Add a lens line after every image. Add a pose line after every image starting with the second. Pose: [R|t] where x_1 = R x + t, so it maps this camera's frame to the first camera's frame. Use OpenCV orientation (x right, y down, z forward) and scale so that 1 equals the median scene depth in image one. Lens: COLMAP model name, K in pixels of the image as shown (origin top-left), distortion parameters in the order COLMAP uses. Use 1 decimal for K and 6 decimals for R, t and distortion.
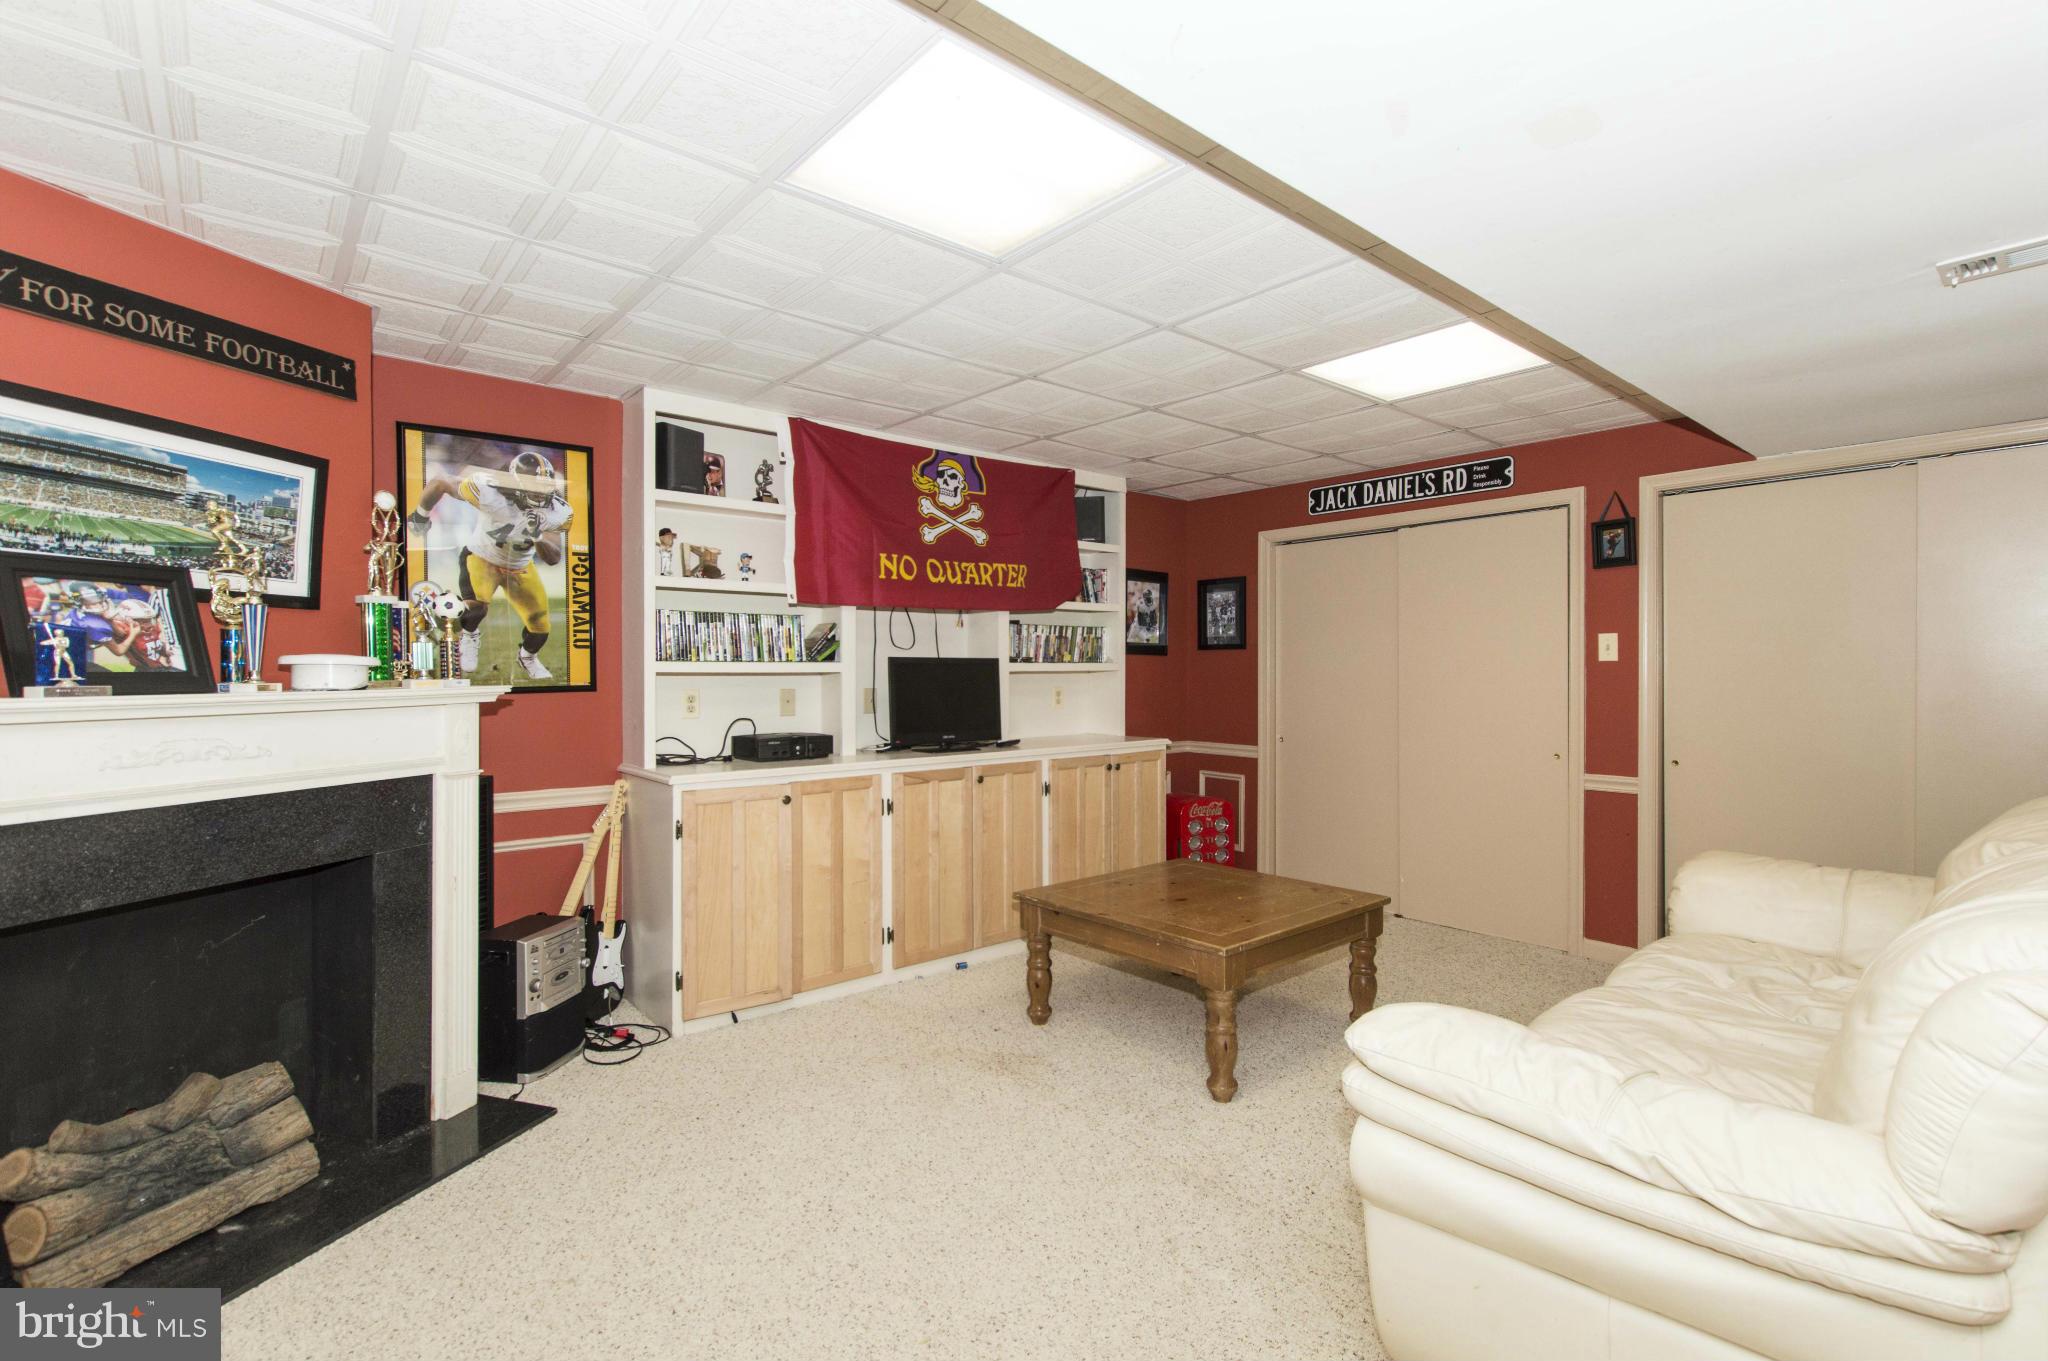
lens RADIAL K [[917.2, 0, 1025.5], [0, 917.2, 673.9], [0, 0, 1]] dist [-0.000276, -0.000069]
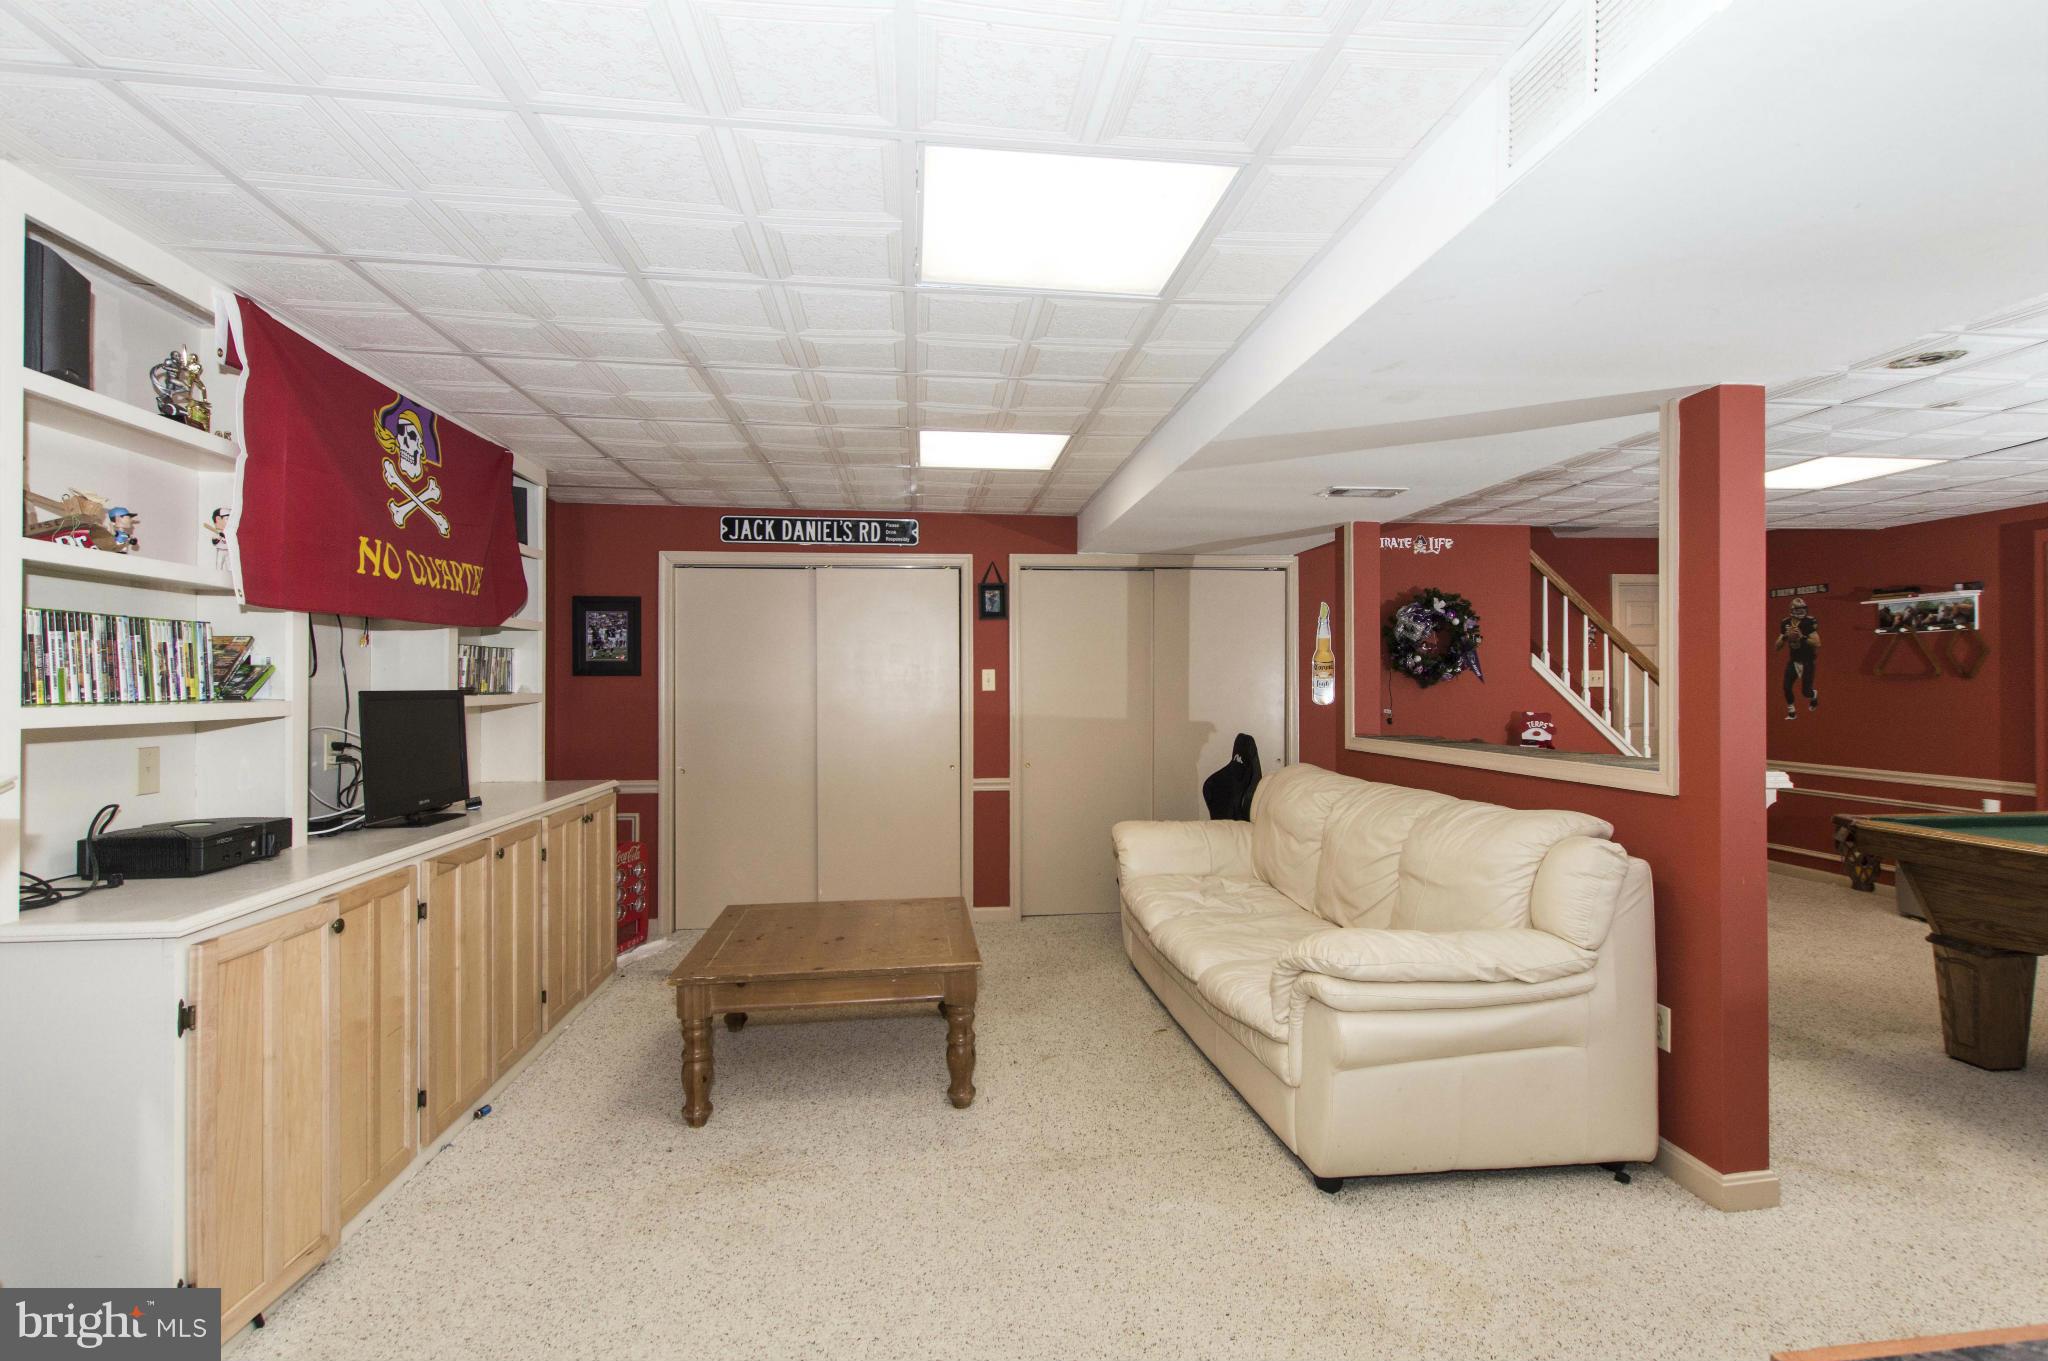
lens RADIAL K [[937.1, 0, 1024.0], [0, 937.1, 680.5], [0, 0, 1]] dist [-0.001020, -0.000100]
pose [[0.556167, 0.002977, 0.831065, -0.446573], [0.005772, 0.999956, -0.007445, -0.018361], [-0.831051, 0.008937, 0.556125, 0.217653]]
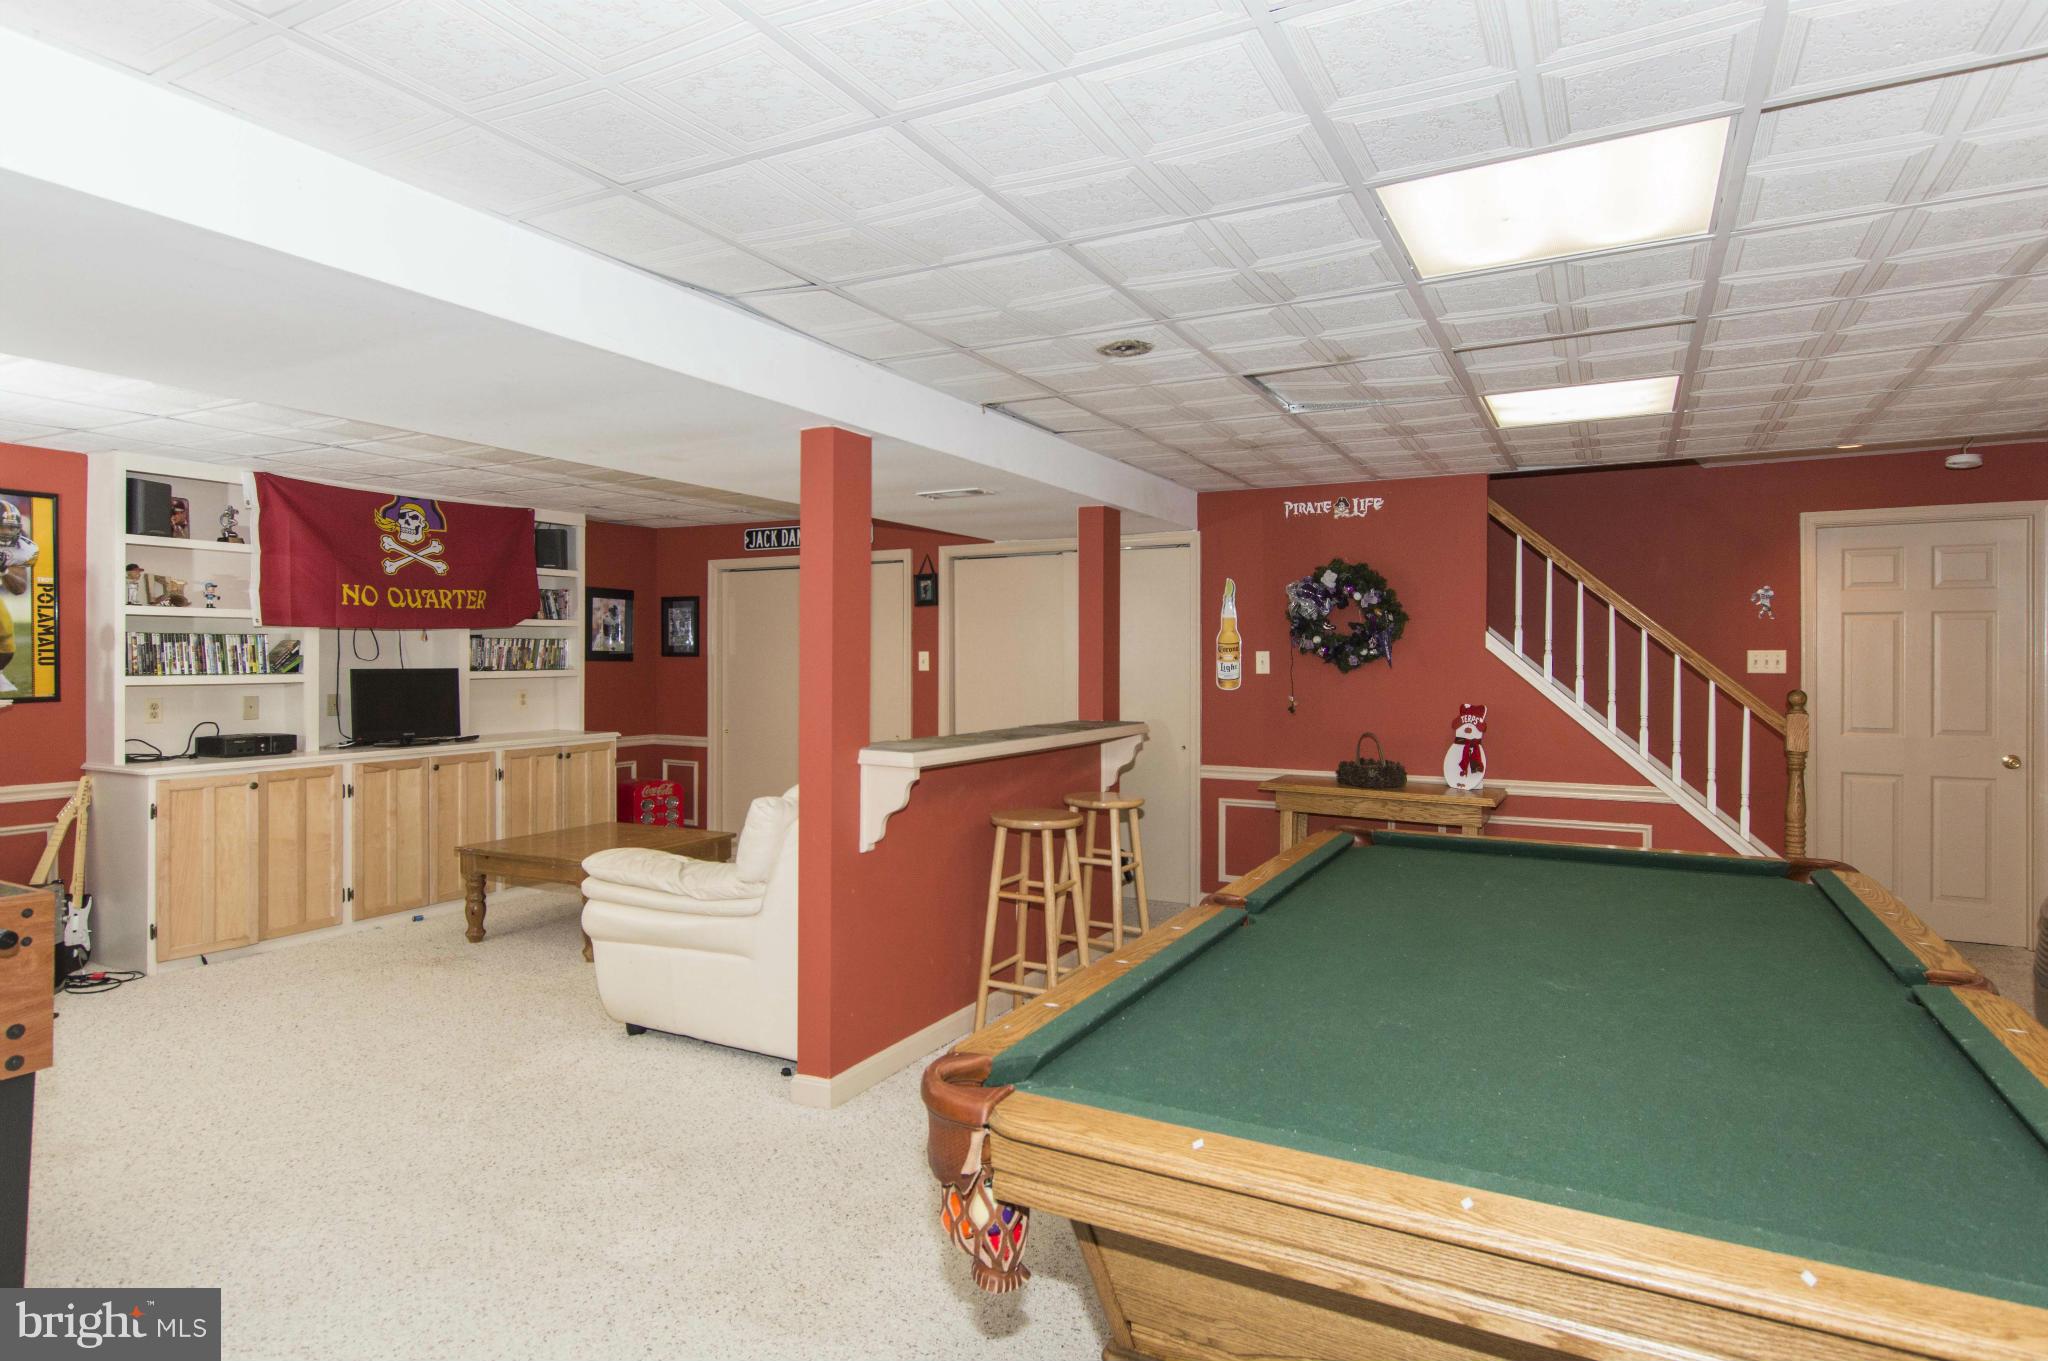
lens RADIAL K [[1086.1, 0, 1017.2], [0, 1086.1, 659.3], [0, 0, 1]] dist [-0.000092, -0.000354]
pose [[0.928104, 0.001053, 0.372321, 0.132597], [-0.000405, 0.999998, -0.001818, -0.028892], [-0.372322, 0.001536, 0.928102, -0.654430]]
